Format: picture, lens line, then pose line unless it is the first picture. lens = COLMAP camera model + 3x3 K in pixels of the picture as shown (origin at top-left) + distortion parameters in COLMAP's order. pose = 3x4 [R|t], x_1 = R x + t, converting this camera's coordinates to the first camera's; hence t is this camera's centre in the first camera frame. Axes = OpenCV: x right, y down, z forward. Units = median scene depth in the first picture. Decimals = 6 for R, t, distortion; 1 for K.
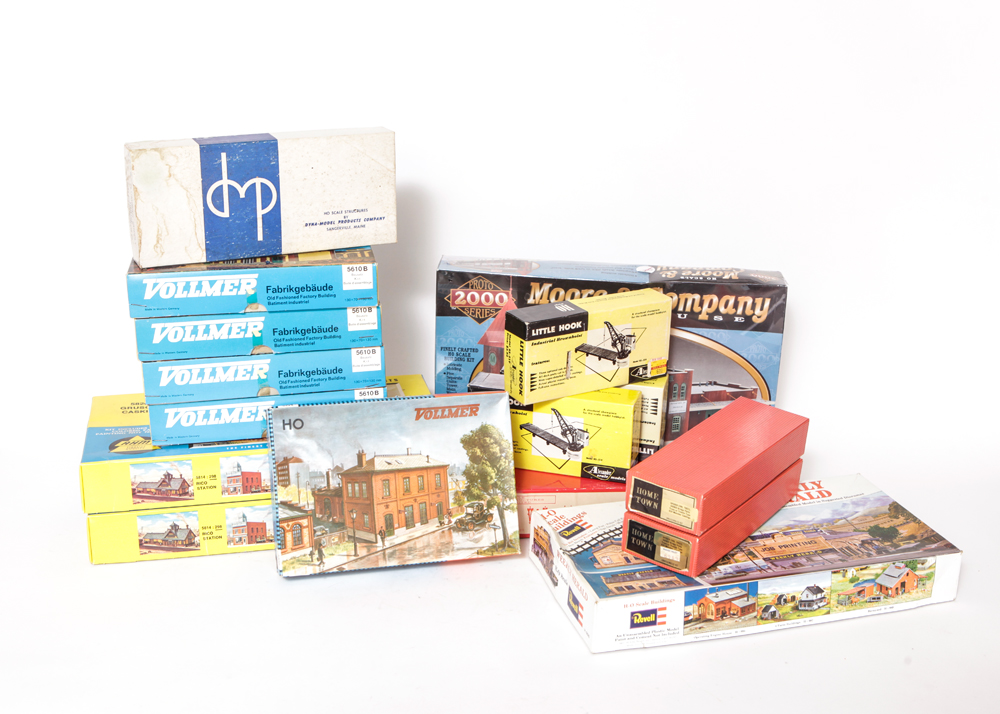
lens RADIAL K [[1175.2, 0, 491.9], [0, 1175.2, 361.8], [0, 0, 1]] dist [-0.025564, 0.000000]
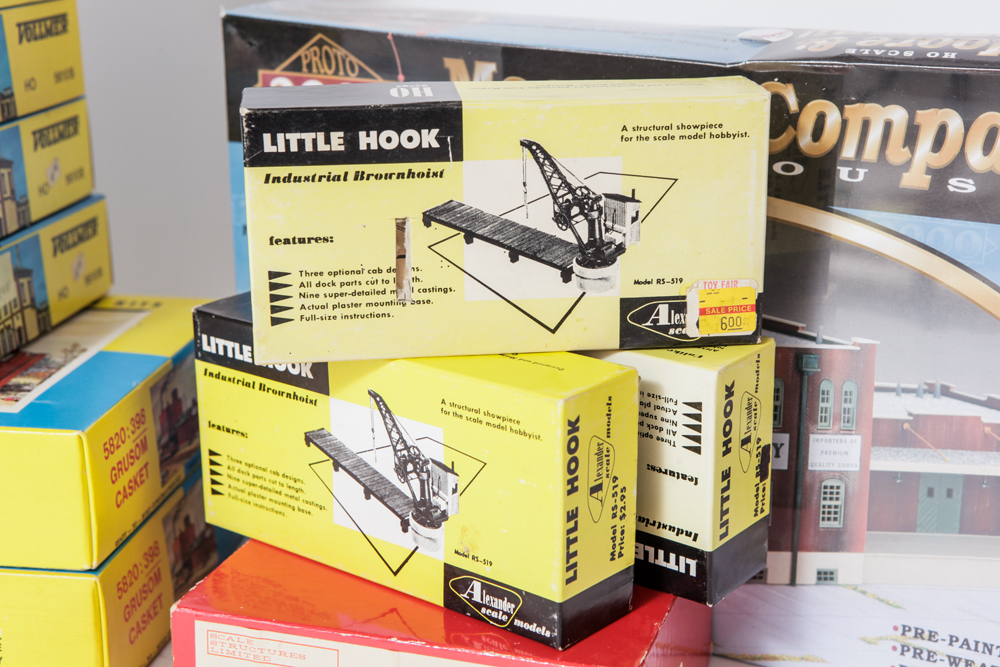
lens RADIAL K [[1685.2, 0, 508.4], [0, 1685.2, 330.5], [0, 0, 1]] dist [0.165637, 0.000000]
pose [[0.930936, 0.095270, -0.352537, 0.272488], [-0.116701, 0.992362, -0.039991, 0.038979], [0.346034, 0.078371, 0.934943, 0.582694]]
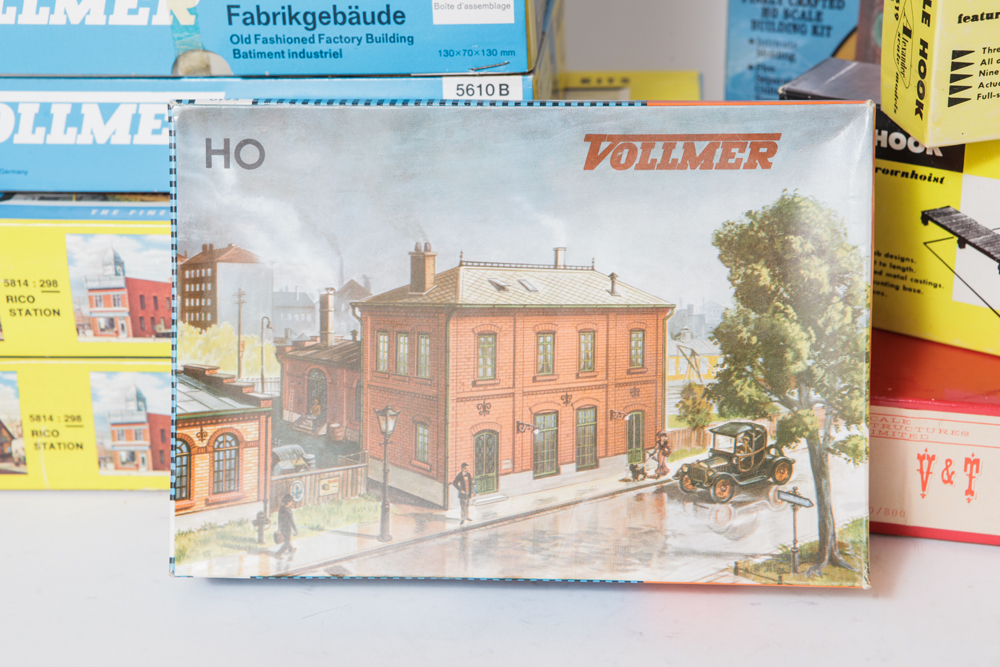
lens RADIAL K [[1903.4, 0, 516.5], [0, 1903.4, 318.5], [0, 0, 1]] dist [0.290159, 0.000000]
pose [[0.956510, 0.086111, -0.278700, 0.075117], [-0.060899, 0.993331, 0.097906, 0.039318], [0.285272, -0.076676, 0.955375, 0.452084]]
